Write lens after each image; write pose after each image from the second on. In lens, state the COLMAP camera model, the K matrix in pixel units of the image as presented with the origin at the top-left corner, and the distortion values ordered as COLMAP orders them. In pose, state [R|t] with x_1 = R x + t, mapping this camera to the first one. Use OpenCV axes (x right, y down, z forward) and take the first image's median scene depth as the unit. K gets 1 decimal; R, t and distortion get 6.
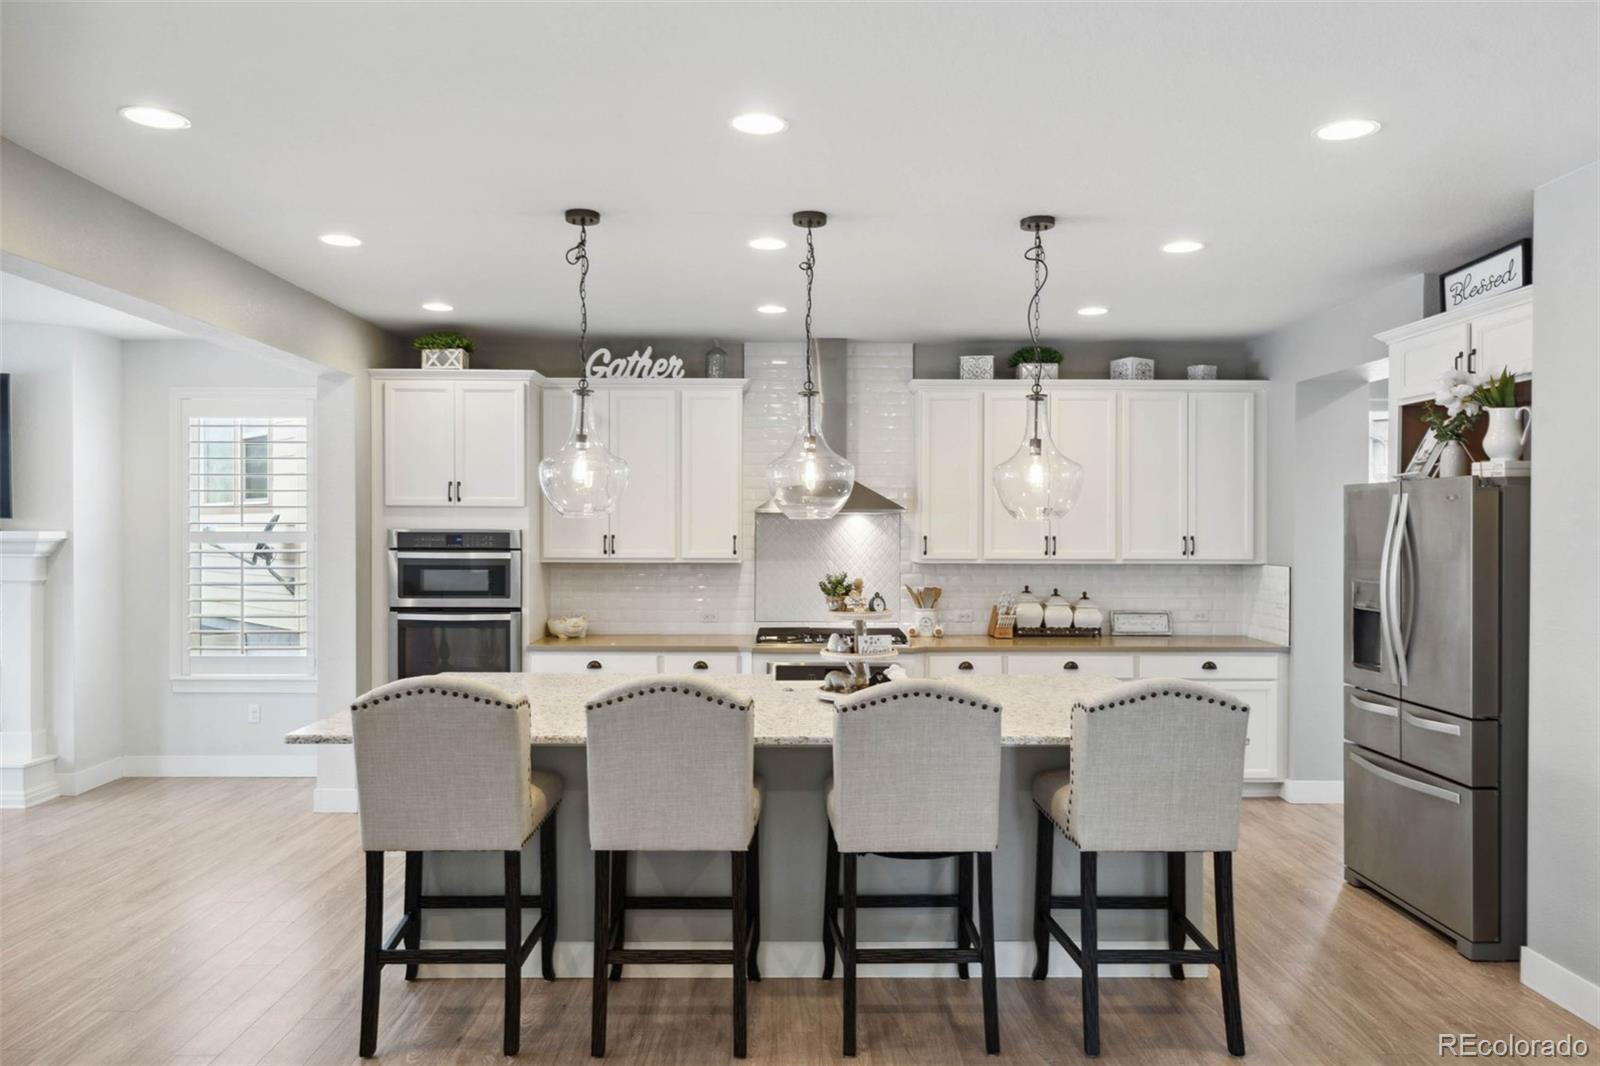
lens RADIAL K [[1082.0, 0, 798.9], [0, 1082.0, 532.5], [0, 0, 1]] dist [-0.008082, -0.000493]
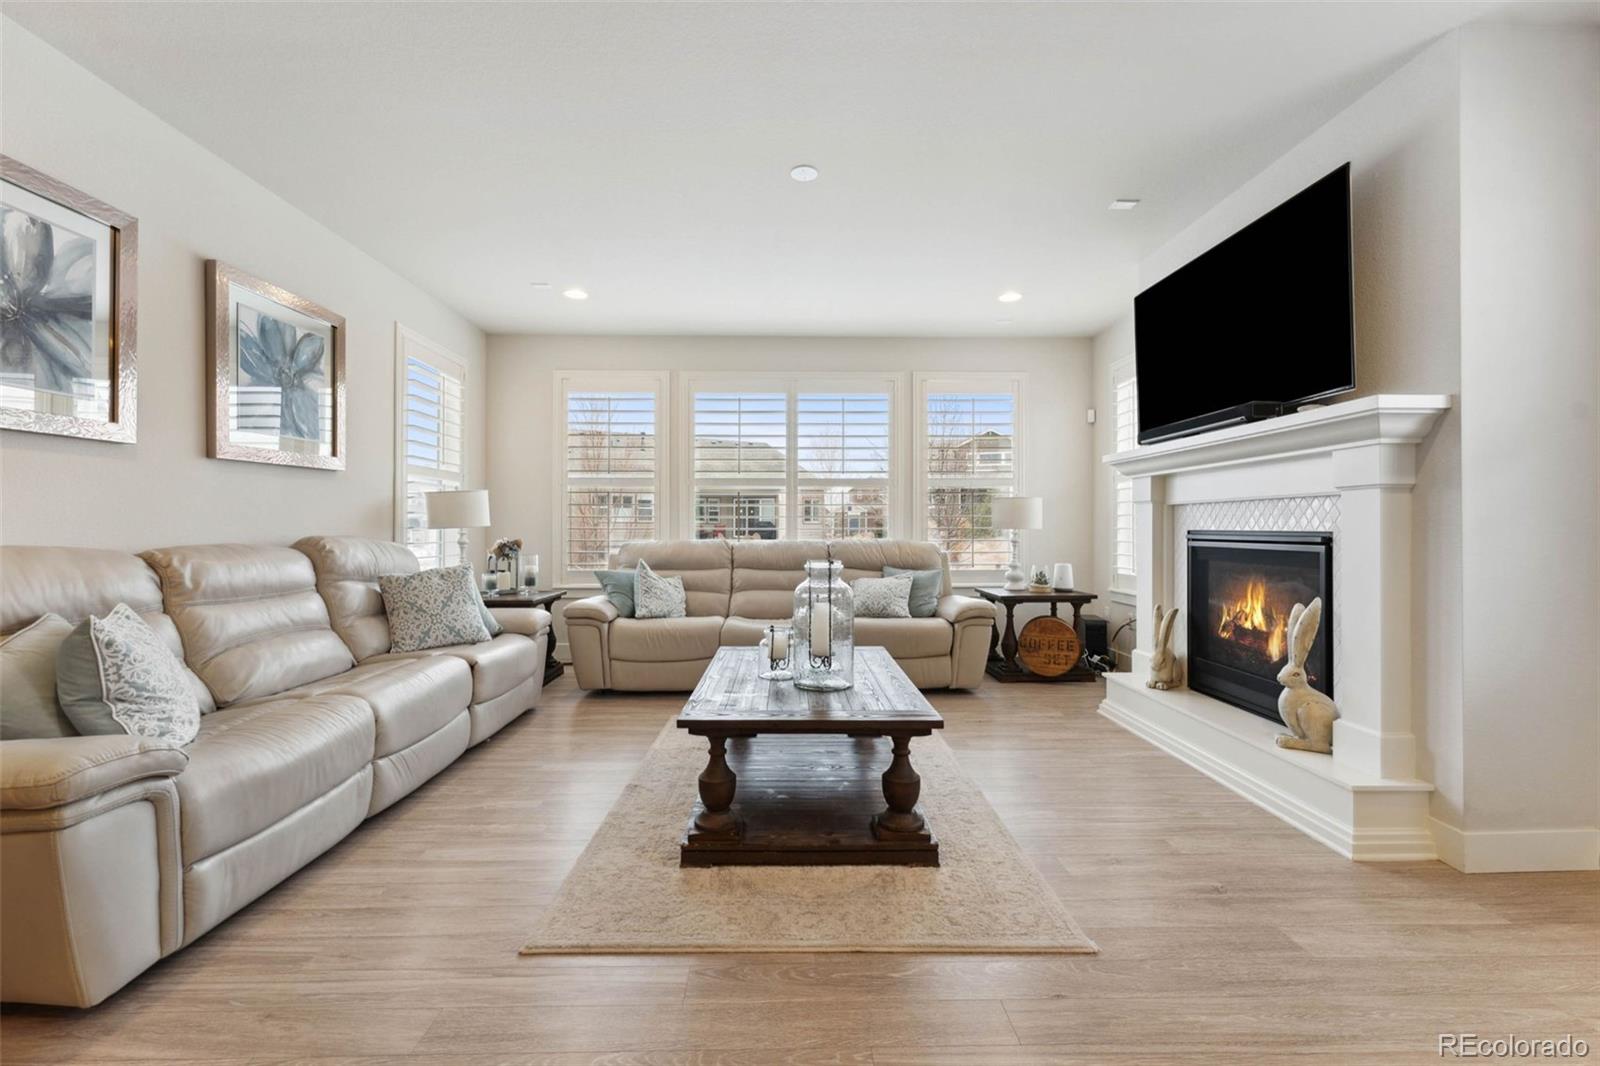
lens RADIAL K [[652.8, 0, 800.6], [0, 652.8, 526.0], [0, 0, 1]] dist [0.002355, 0.000198]
pose [[-0.005614, -0.010571, -0.999928, -0.324882], [-0.003669, 0.999938, -0.010551, 0.070200], [0.999978, 0.003609, -0.005652, 0.641686]]
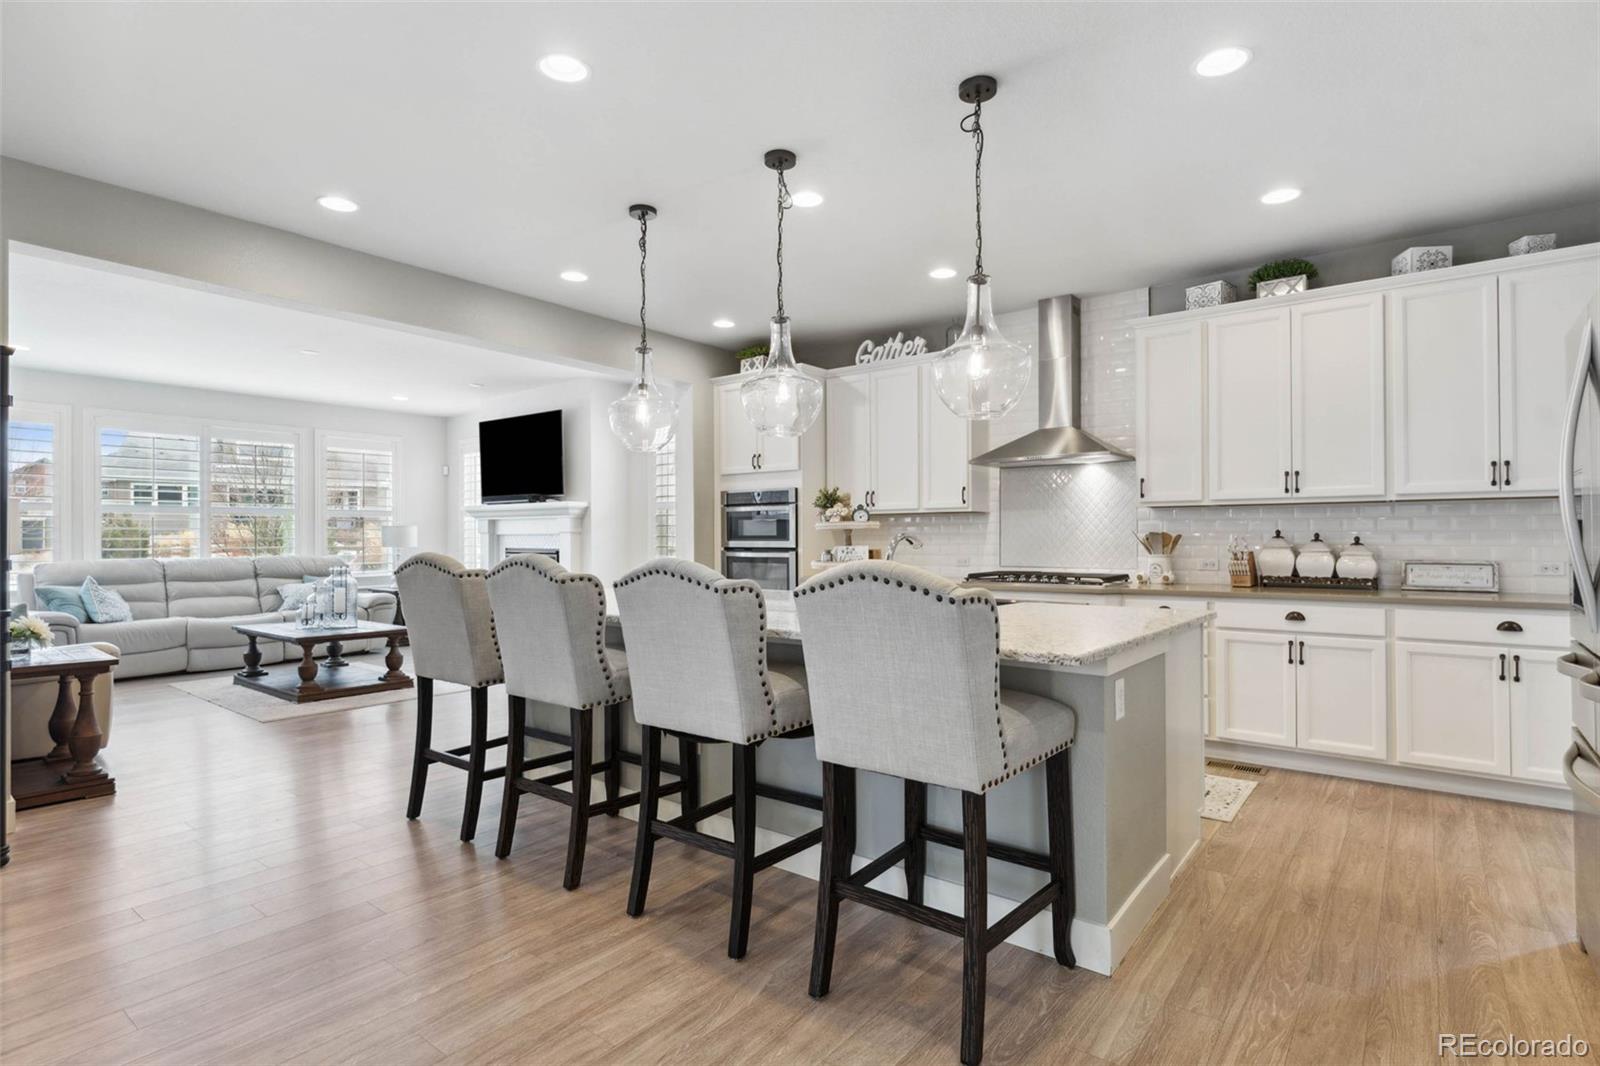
lens RADIAL K [[803.0, 0, 808.5], [0, 803.0, 535.4], [0, 0, 1]] dist [-0.000659, -0.001427]
pose [[0.779487, -0.009502, -0.626346, 0.338361], [0.004504, 0.999944, -0.009565, 0.060742], [0.626402, 0.004635, 0.779487, 0.248225]]
